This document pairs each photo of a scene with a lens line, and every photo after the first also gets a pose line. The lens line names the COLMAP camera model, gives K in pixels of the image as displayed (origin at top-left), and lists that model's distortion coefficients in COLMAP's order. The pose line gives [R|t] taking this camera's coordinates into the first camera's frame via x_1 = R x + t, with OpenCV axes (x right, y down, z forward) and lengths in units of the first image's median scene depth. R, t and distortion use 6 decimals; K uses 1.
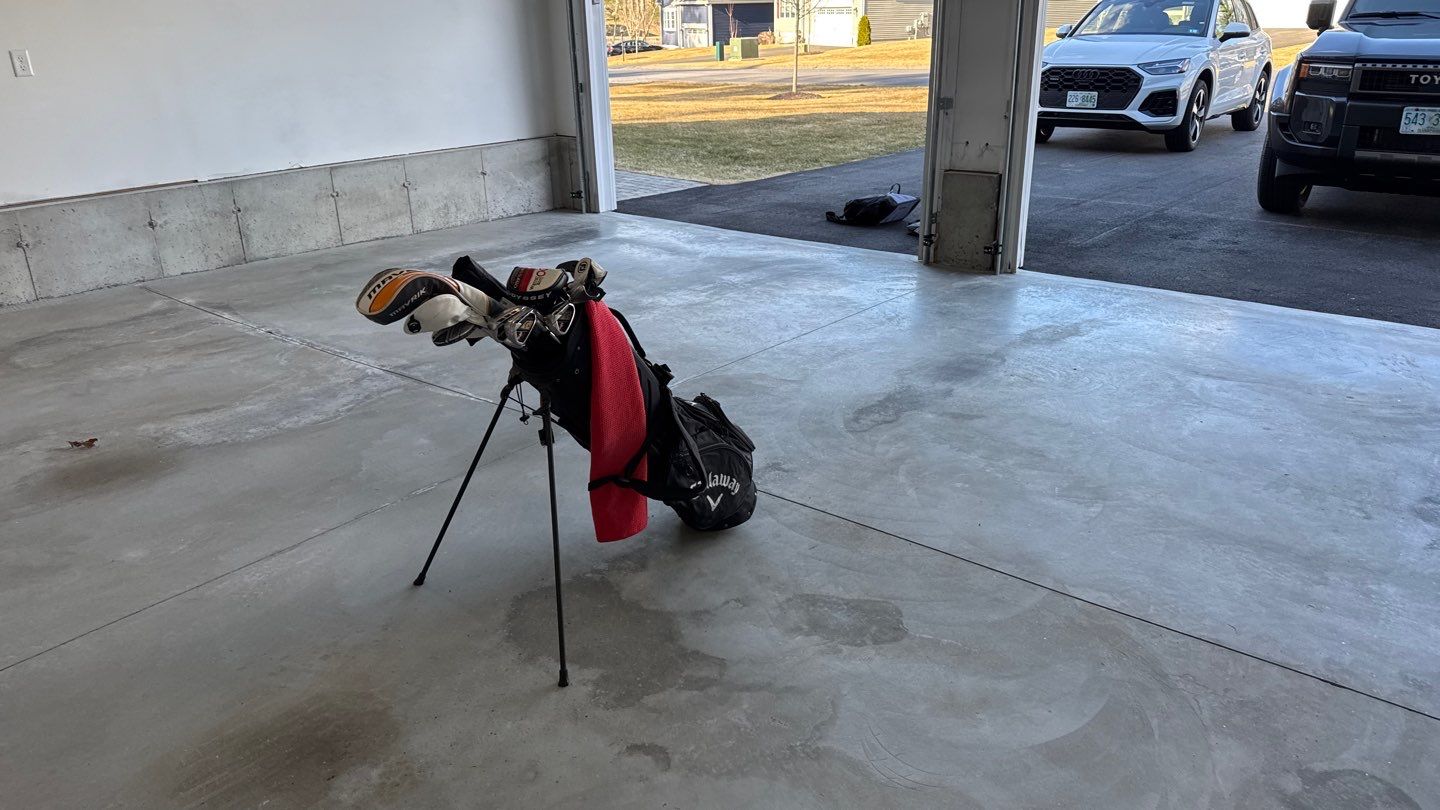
lens RADIAL K [[995.7, 0, 712.9], [0, 995.7, 410.9], [0, 0, 1]] dist [0.134698, -0.215813]
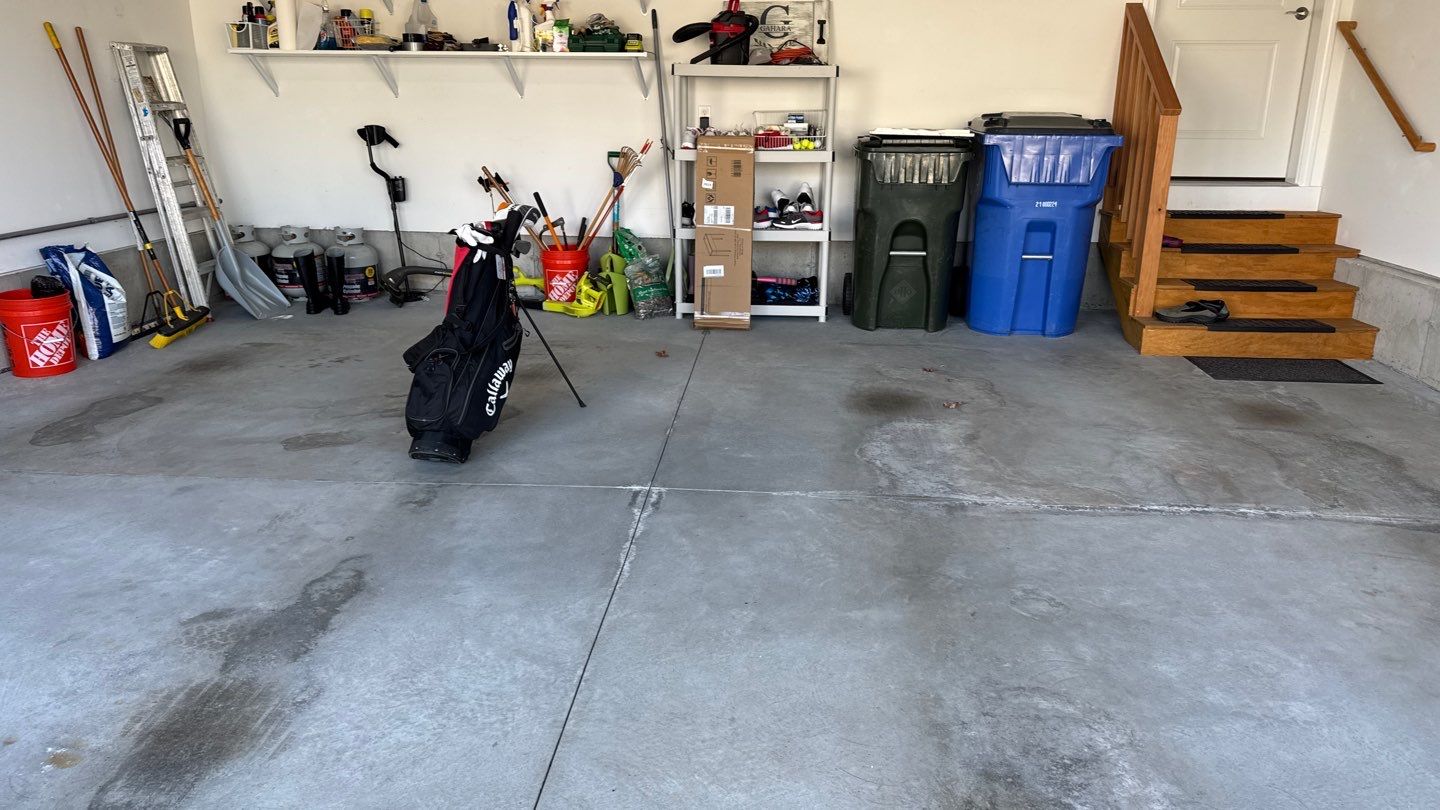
lens RADIAL K [[995.7, 0, 712.9], [0, 995.7, 410.9], [0, 0, 1]] dist [0.134698, -0.215813]
pose [[-0.830127, 0.179798, -0.527790, 0.289447], [-0.194298, 0.793970, 0.576074, -0.574080], [0.522626, 0.580762, -0.624161, 1.459253]]
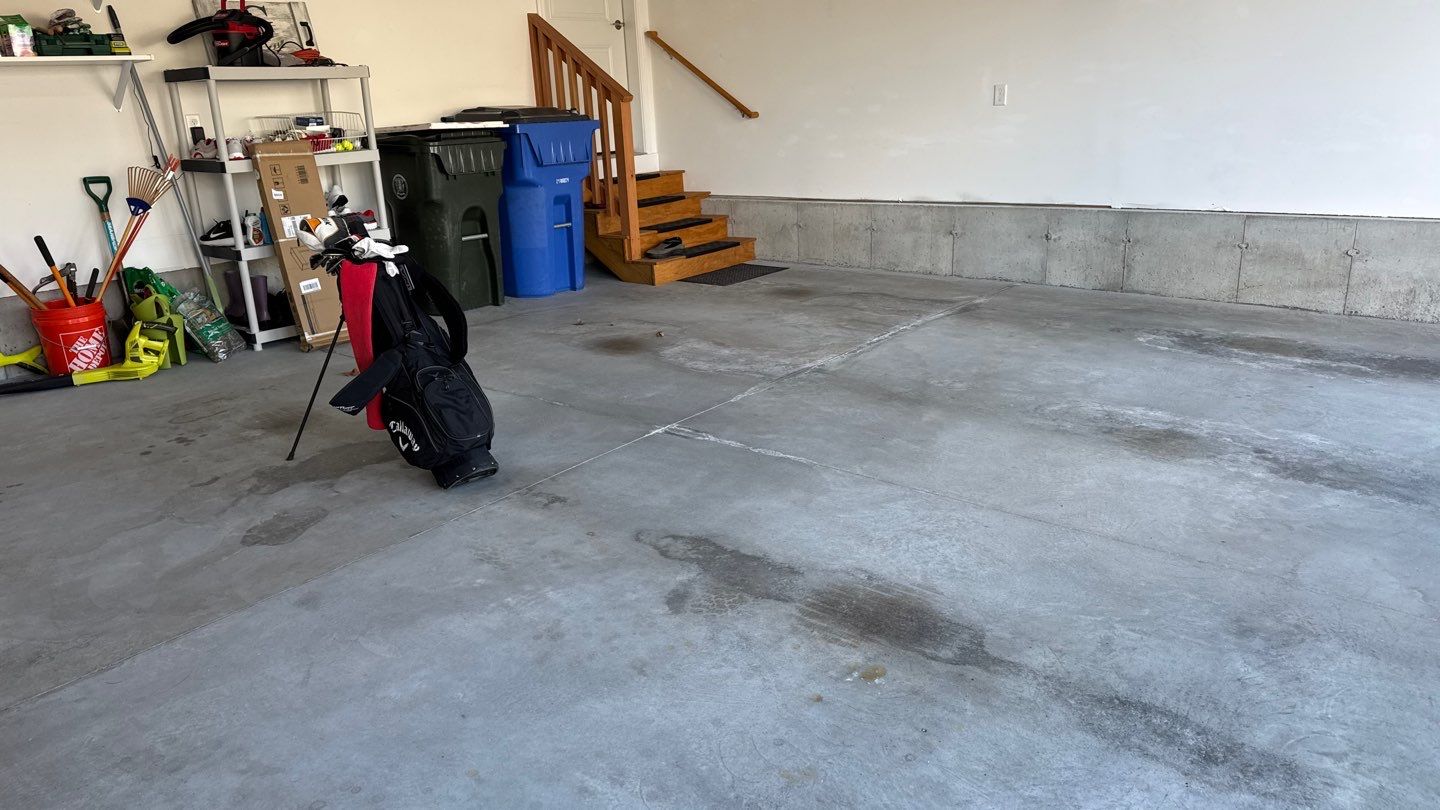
lens RADIAL K [[995.7, 0, 712.9], [0, 995.7, 410.9], [0, 0, 1]] dist [0.134698, -0.215813]
pose [[-0.000985, 0.321479, -0.946916, 0.849956], [-0.326113, 0.895046, 0.304208, -0.332612], [0.945330, 0.309101, 0.103957, 0.837422]]
